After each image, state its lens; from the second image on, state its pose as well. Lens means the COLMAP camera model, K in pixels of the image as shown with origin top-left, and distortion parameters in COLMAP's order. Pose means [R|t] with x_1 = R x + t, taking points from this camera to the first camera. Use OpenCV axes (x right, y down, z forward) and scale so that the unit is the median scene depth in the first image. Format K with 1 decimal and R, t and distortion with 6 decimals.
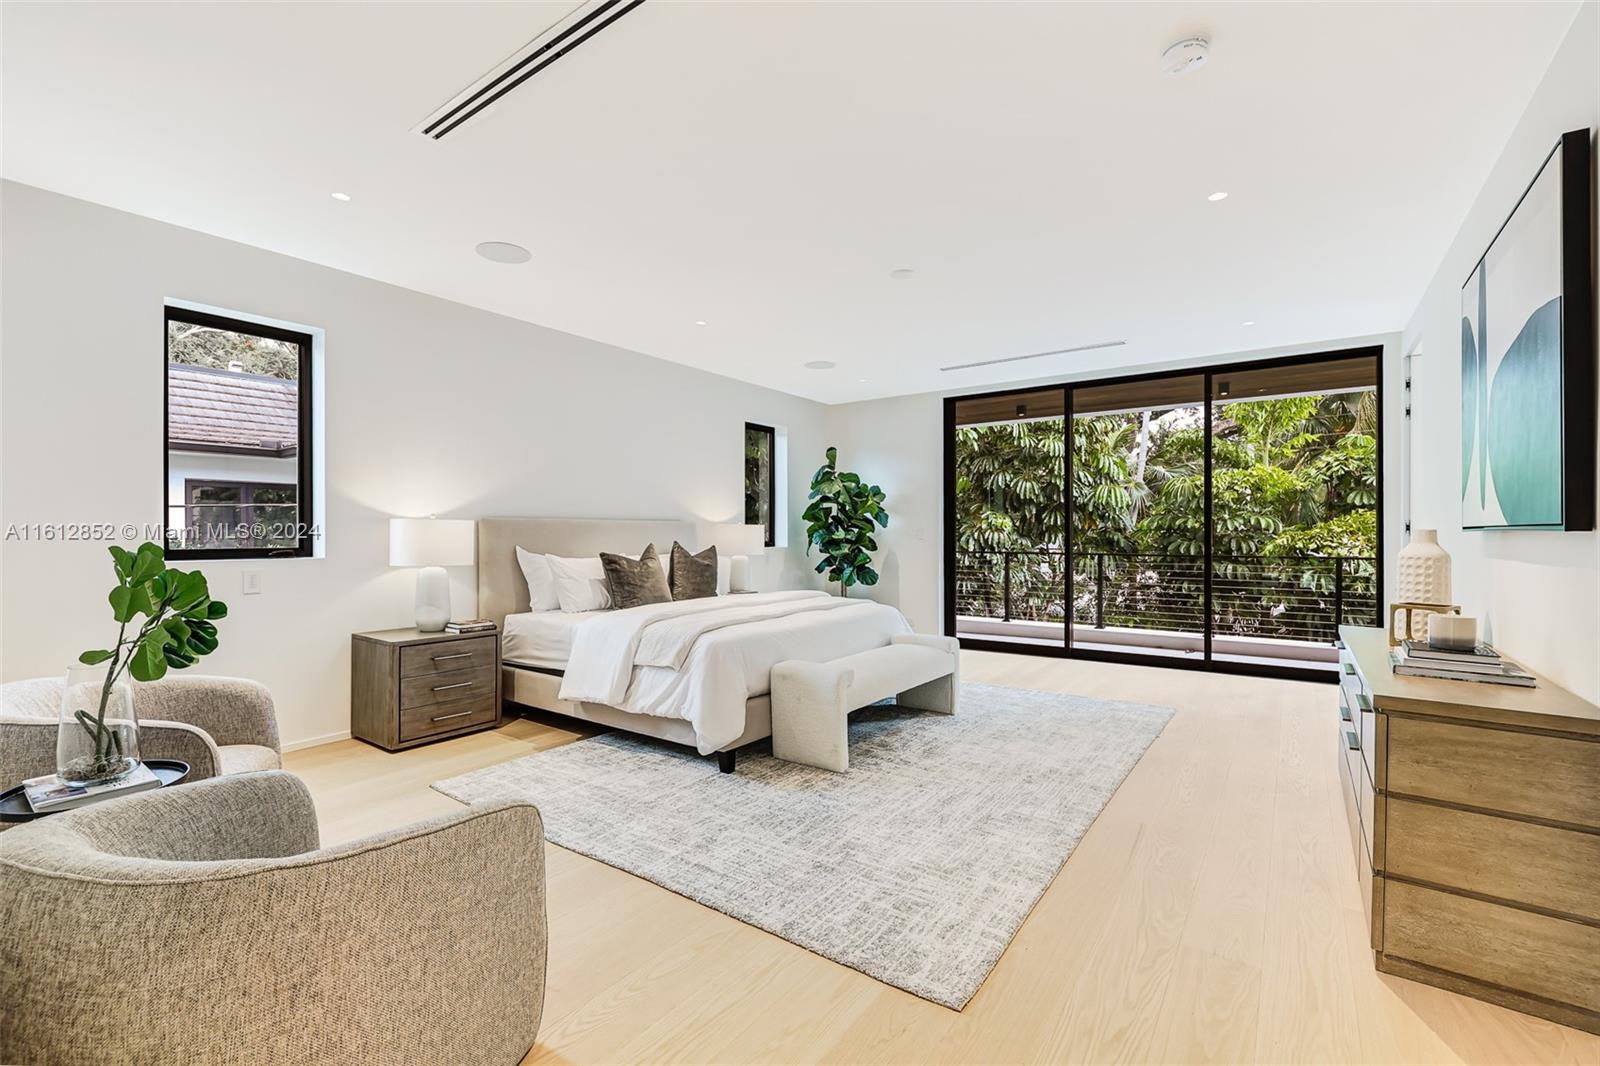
lens RADIAL K [[695.1, 0, 800.0], [0, 695.1, 533.0], [0, 0, 1]] dist [0.000274, 0.000067]
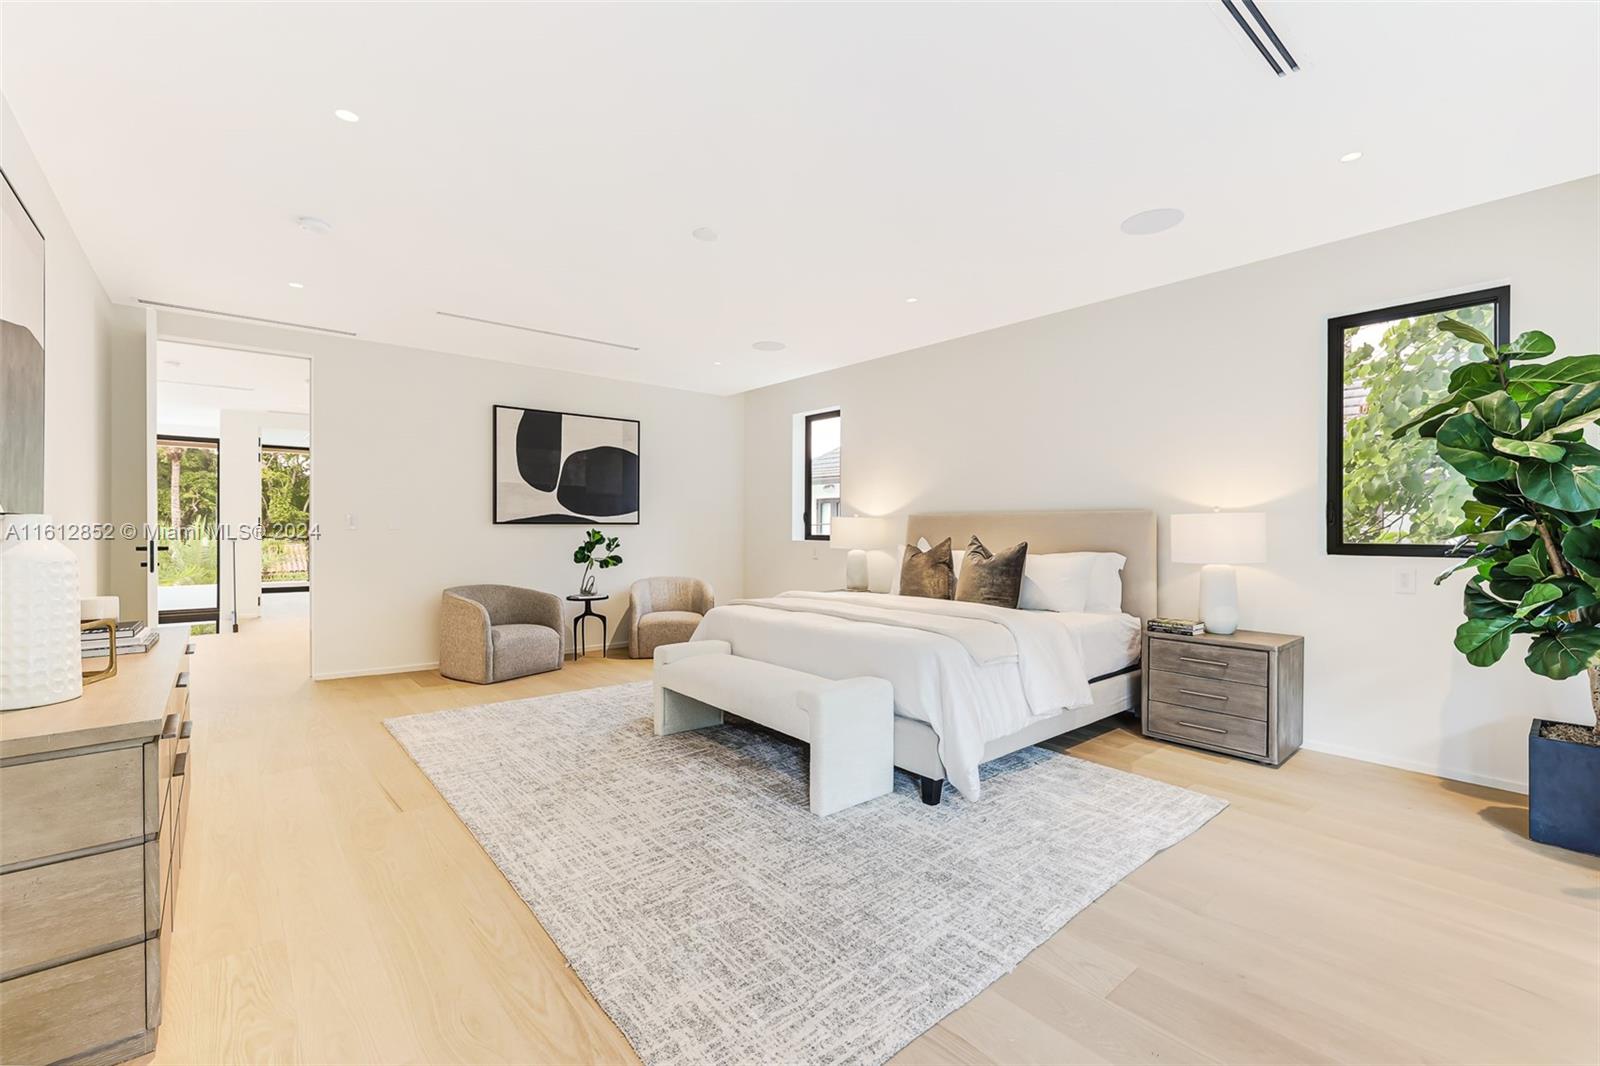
lens RADIAL K [[680.7, 0, 783.8], [0, 680.7, 524.3], [0, 0, 1]] dist [-0.000699, 0.000186]
pose [[-0.253901, -0.006449, -0.967209, 0.842877], [0.000196, 0.999977, -0.006719, 0.005232], [0.967230, -0.001895, -0.253894, 1.152992]]
